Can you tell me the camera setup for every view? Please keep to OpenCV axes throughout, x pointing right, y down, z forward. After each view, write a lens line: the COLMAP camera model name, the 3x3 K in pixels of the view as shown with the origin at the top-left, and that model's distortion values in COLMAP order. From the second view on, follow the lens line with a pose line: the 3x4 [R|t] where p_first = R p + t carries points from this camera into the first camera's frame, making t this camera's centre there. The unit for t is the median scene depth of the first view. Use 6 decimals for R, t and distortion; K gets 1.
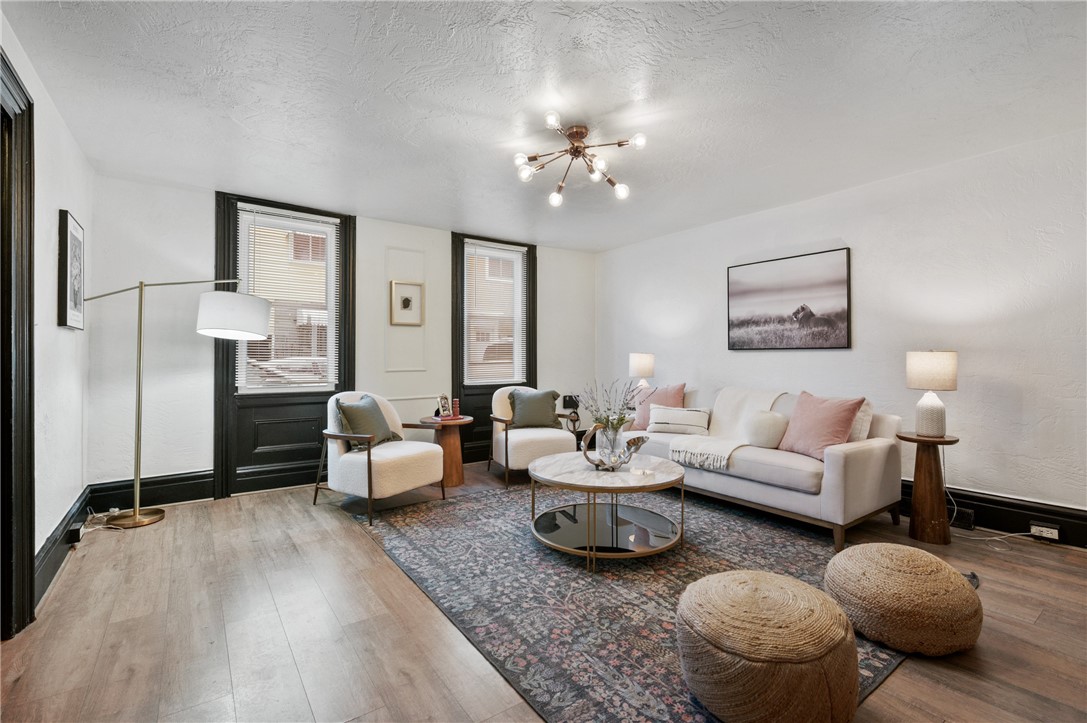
lens RADIAL K [[483.3, 0, 551.3], [0, 483.3, 353.4], [0, 0, 1]] dist [0.000987, 0.000169]
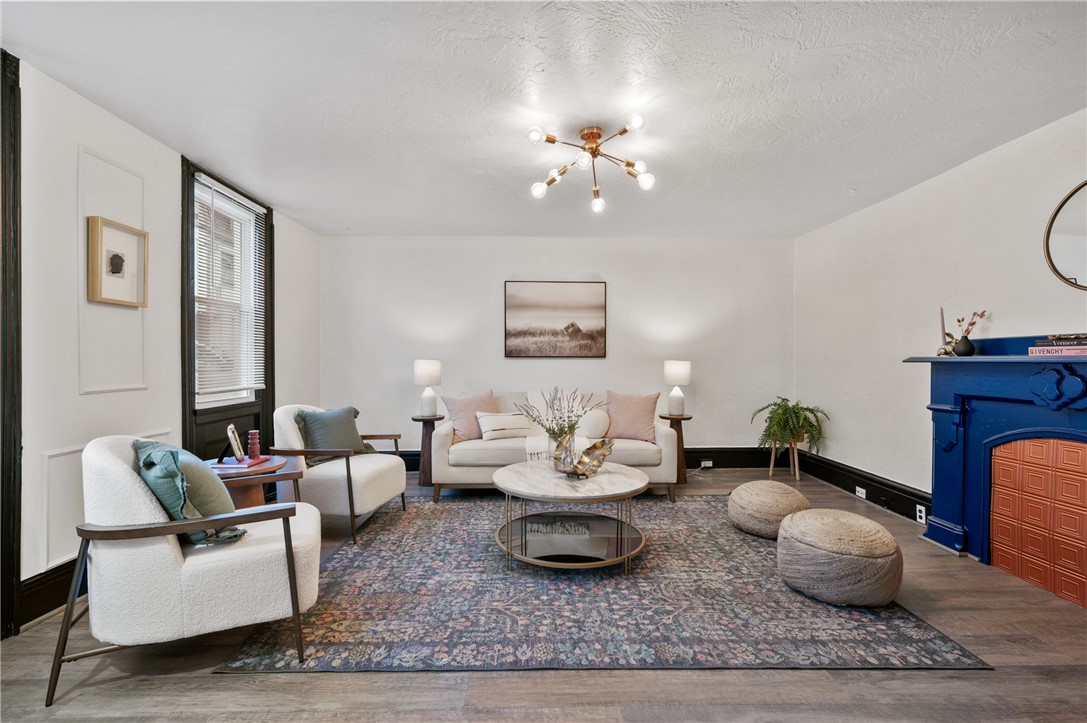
lens RADIAL K [[477.5, 0, 543.5], [0, 477.5, 361.5], [0, 0, 1]] dist [0.000653, 0.000493]
pose [[0.575824, 0.002903, 0.817569, -0.668951], [-0.008234, 0.999964, 0.002249, -0.000903], [-0.817532, -0.008027, 0.575827, 0.445527]]
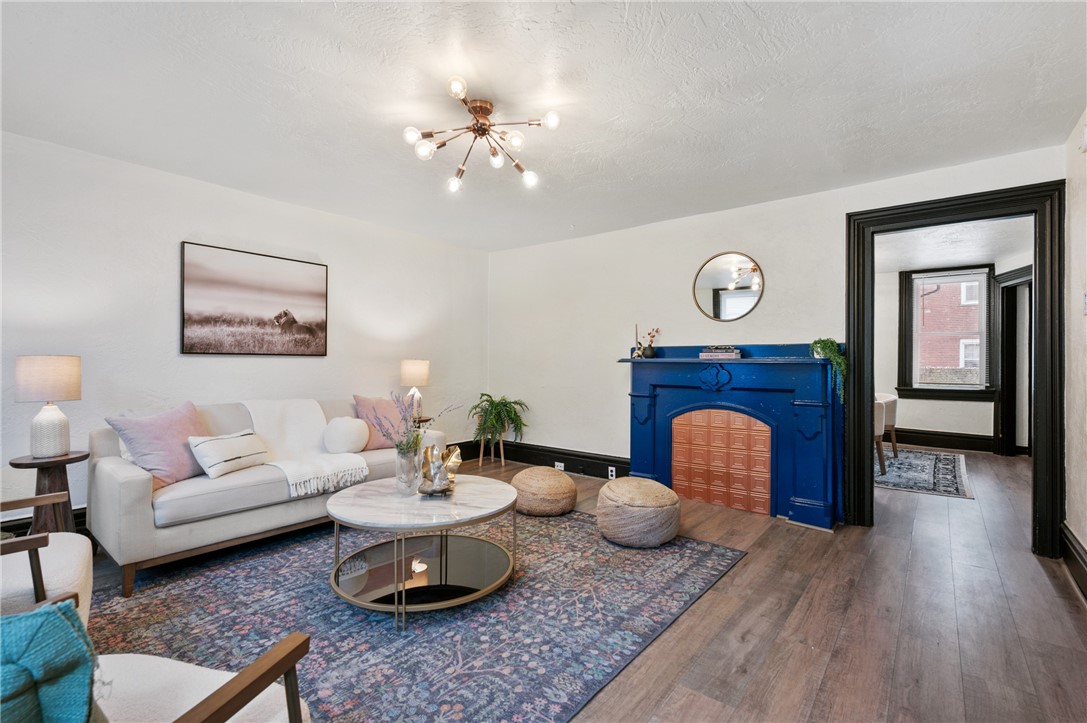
lens RADIAL K [[487.8, 0, 539.5], [0, 487.8, 360.7], [0, 0, 1]] dist [0.000633, 0.000096]
pose [[-0.245909, 0.005101, 0.969280, -0.704133], [-0.010321, 0.999916, -0.007880, 0.005106], [-0.969238, -0.011942, -0.245835, 0.944042]]
